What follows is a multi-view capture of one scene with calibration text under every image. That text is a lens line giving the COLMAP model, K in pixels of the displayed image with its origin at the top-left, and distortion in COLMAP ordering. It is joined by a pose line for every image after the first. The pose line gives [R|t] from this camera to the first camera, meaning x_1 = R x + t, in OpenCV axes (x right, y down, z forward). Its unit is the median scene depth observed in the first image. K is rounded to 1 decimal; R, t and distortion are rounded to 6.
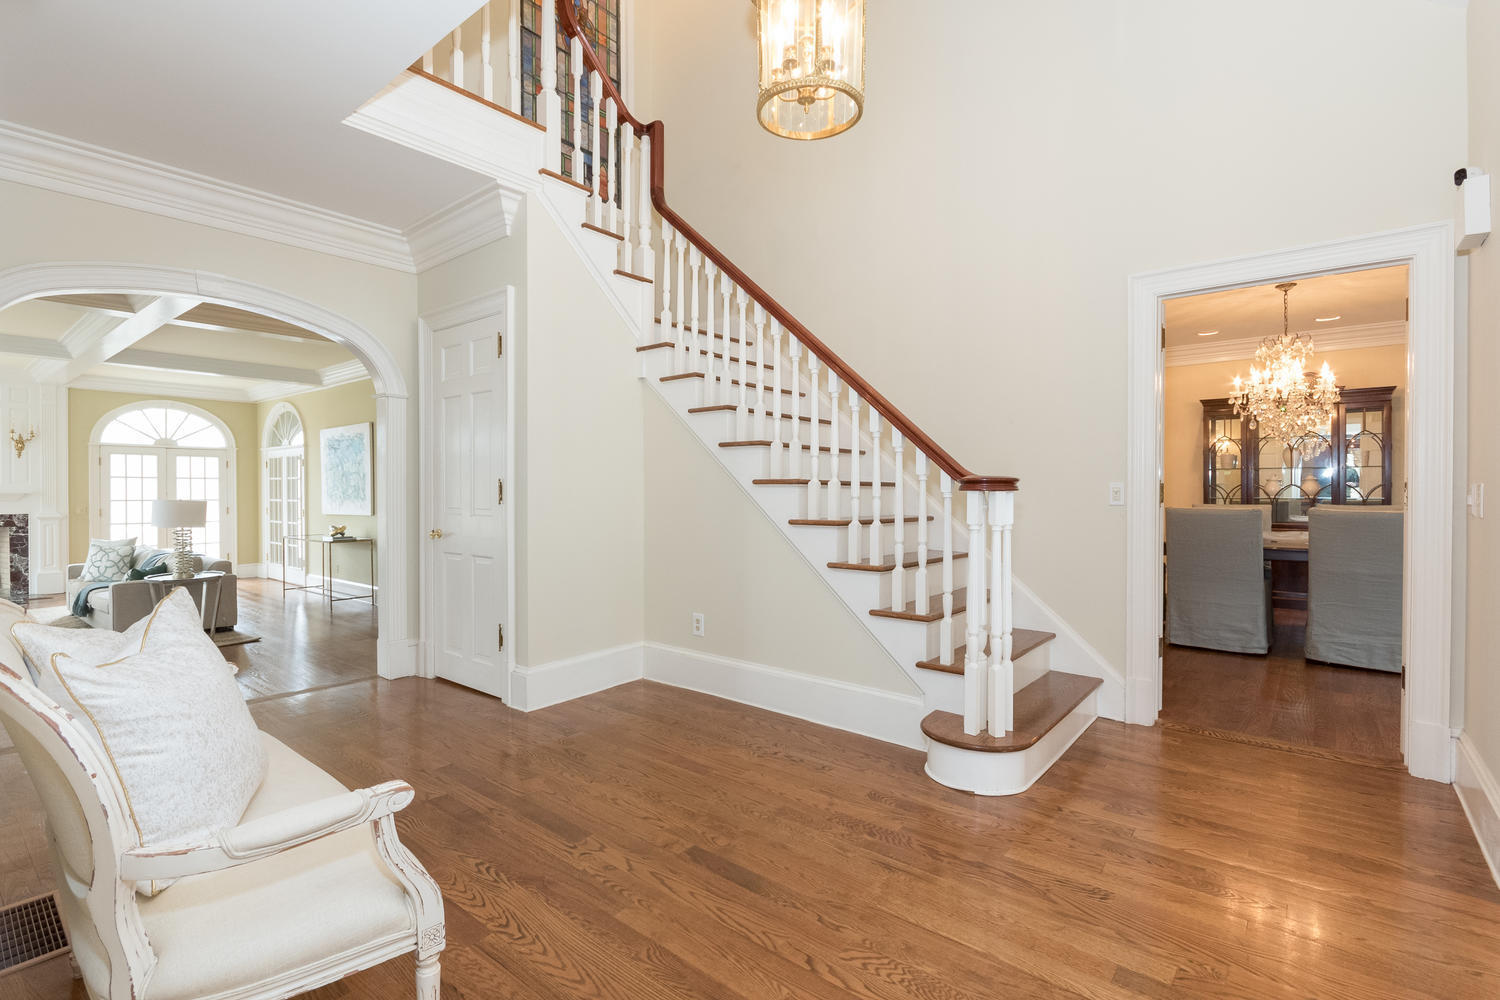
lens RADIAL K [[685.0, 0, 750.0], [0, 685.0, 500.0], [0, 0, 1]] dist [0.000712, -0.000001]
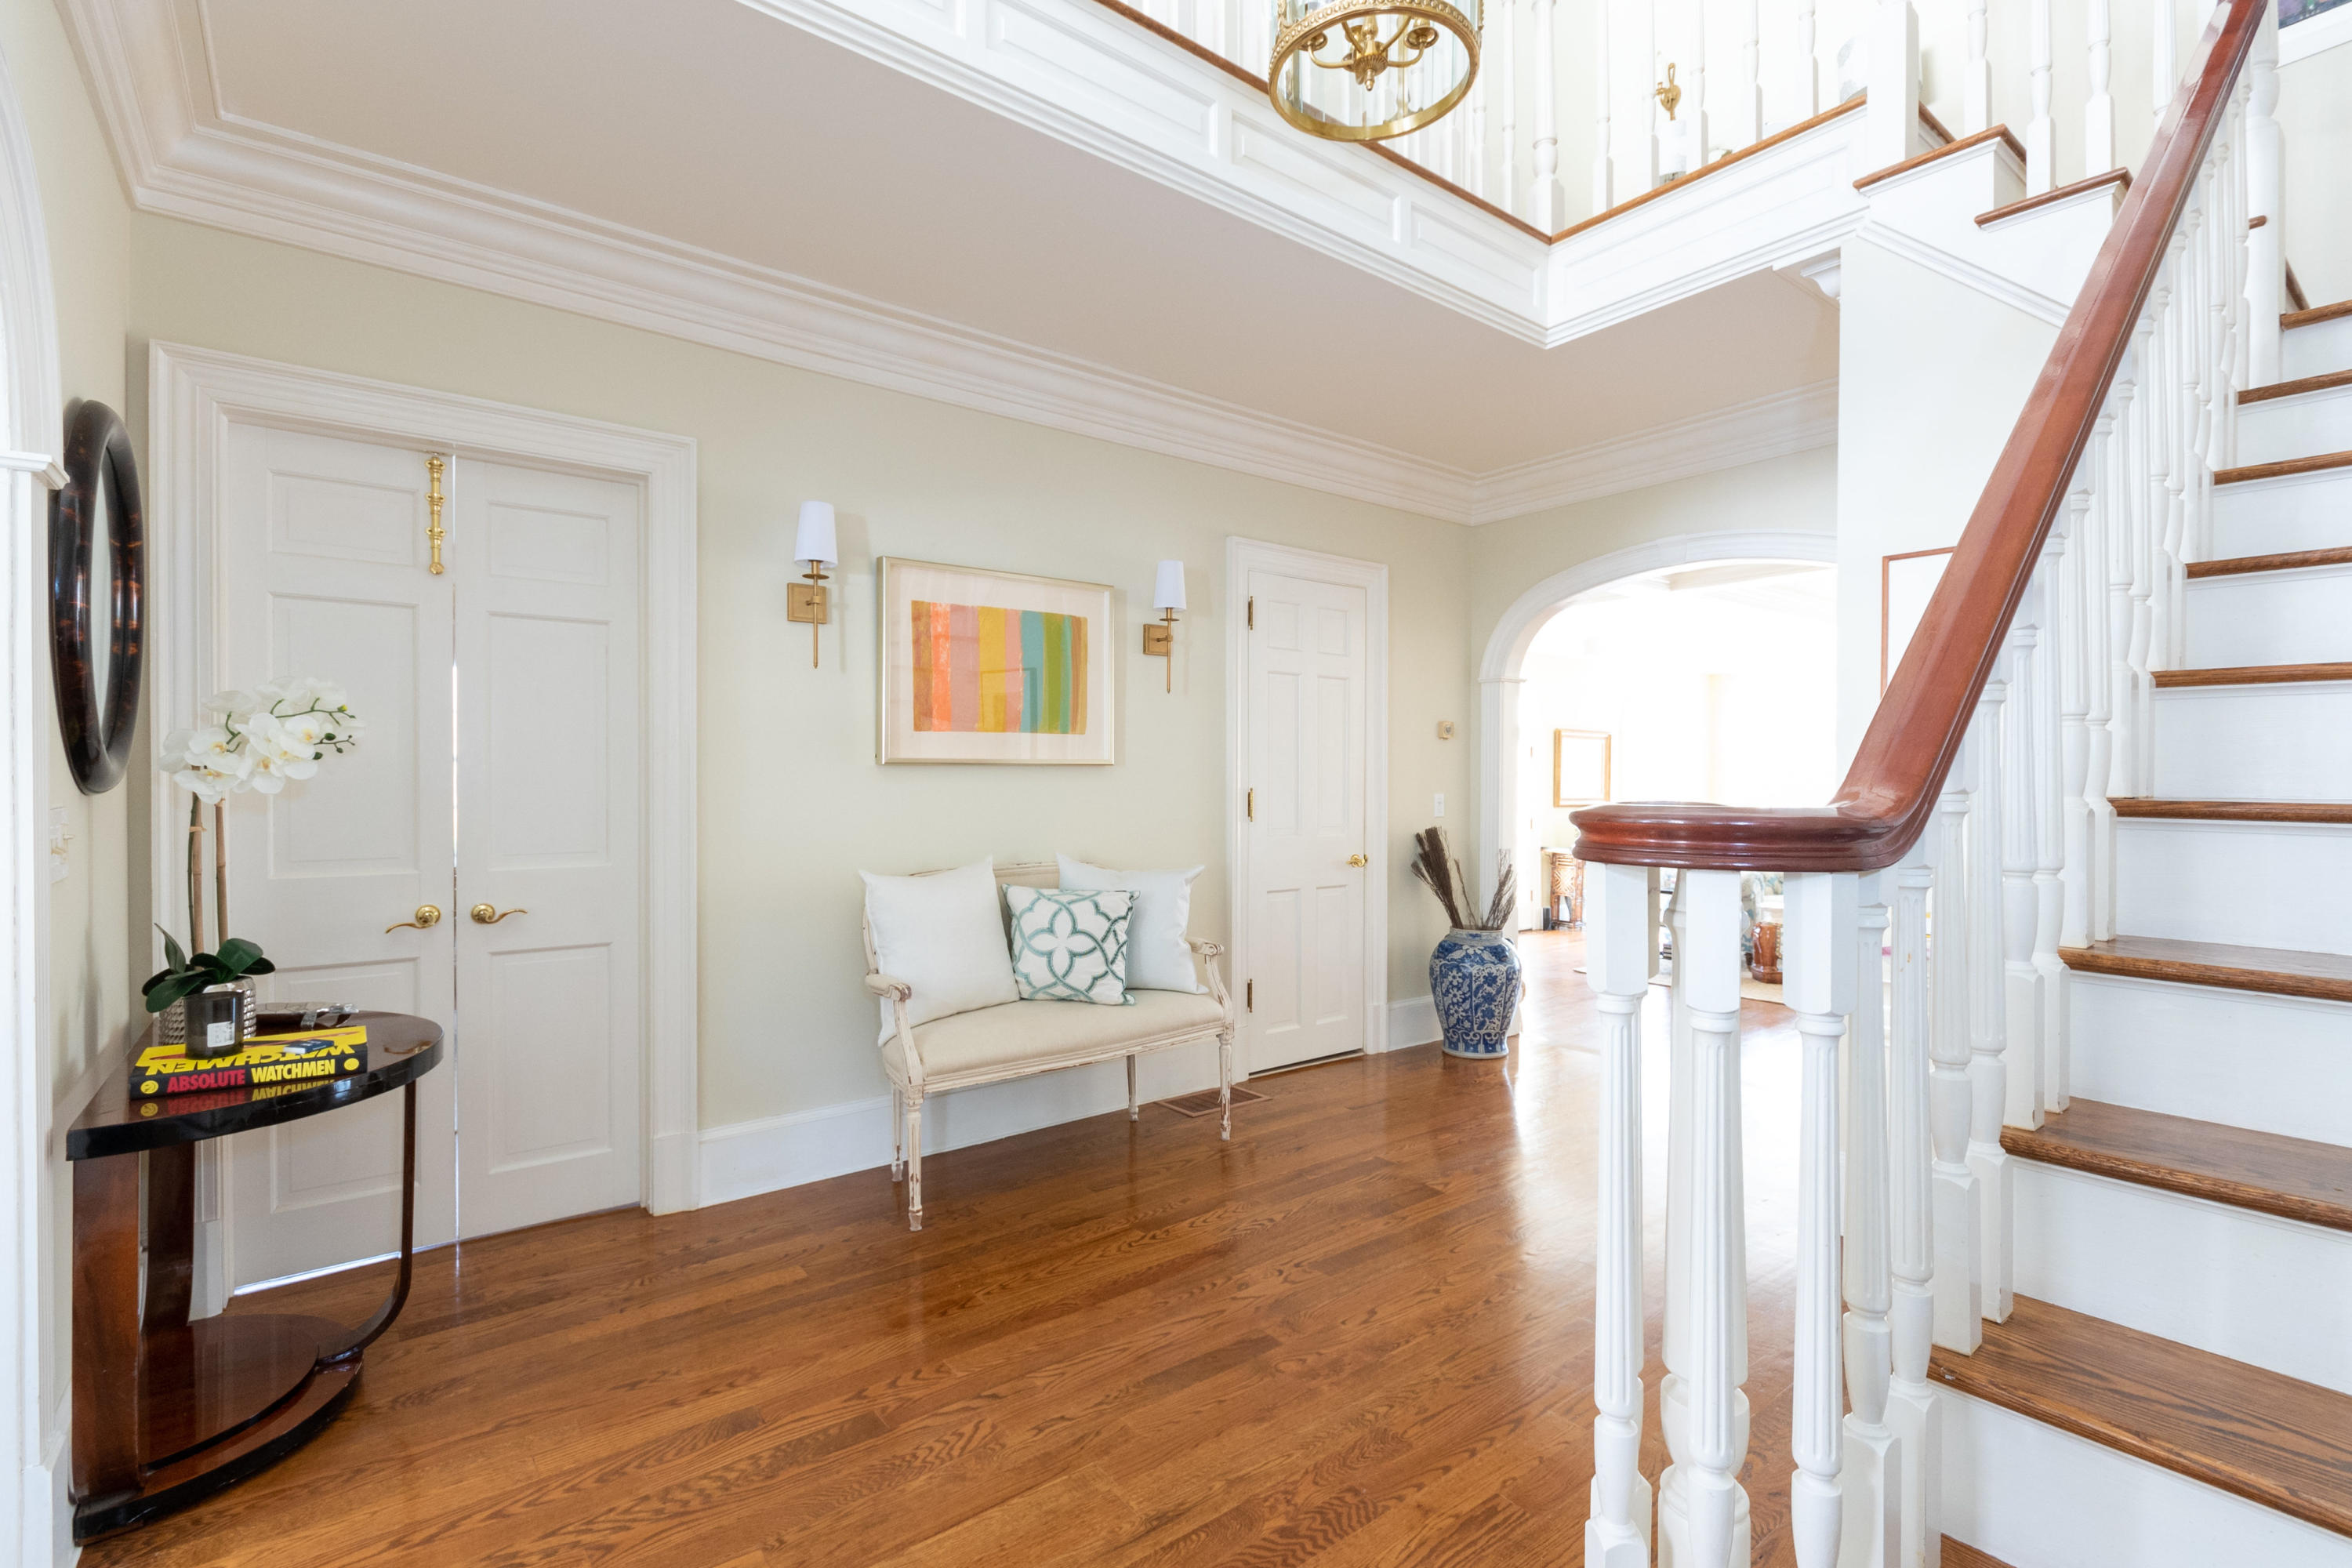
lens RADIAL K [[1074.0, 0, 1176.0], [0, 1074.0, 784.0], [0, 0, 1]] dist [0.000712, -0.000001]
pose [[-0.218240, 0.001478, -0.975894, 1.043941], [-0.012577, 0.999912, 0.004327, -0.055164], [0.975814, 0.013218, -0.218202, 1.197787]]
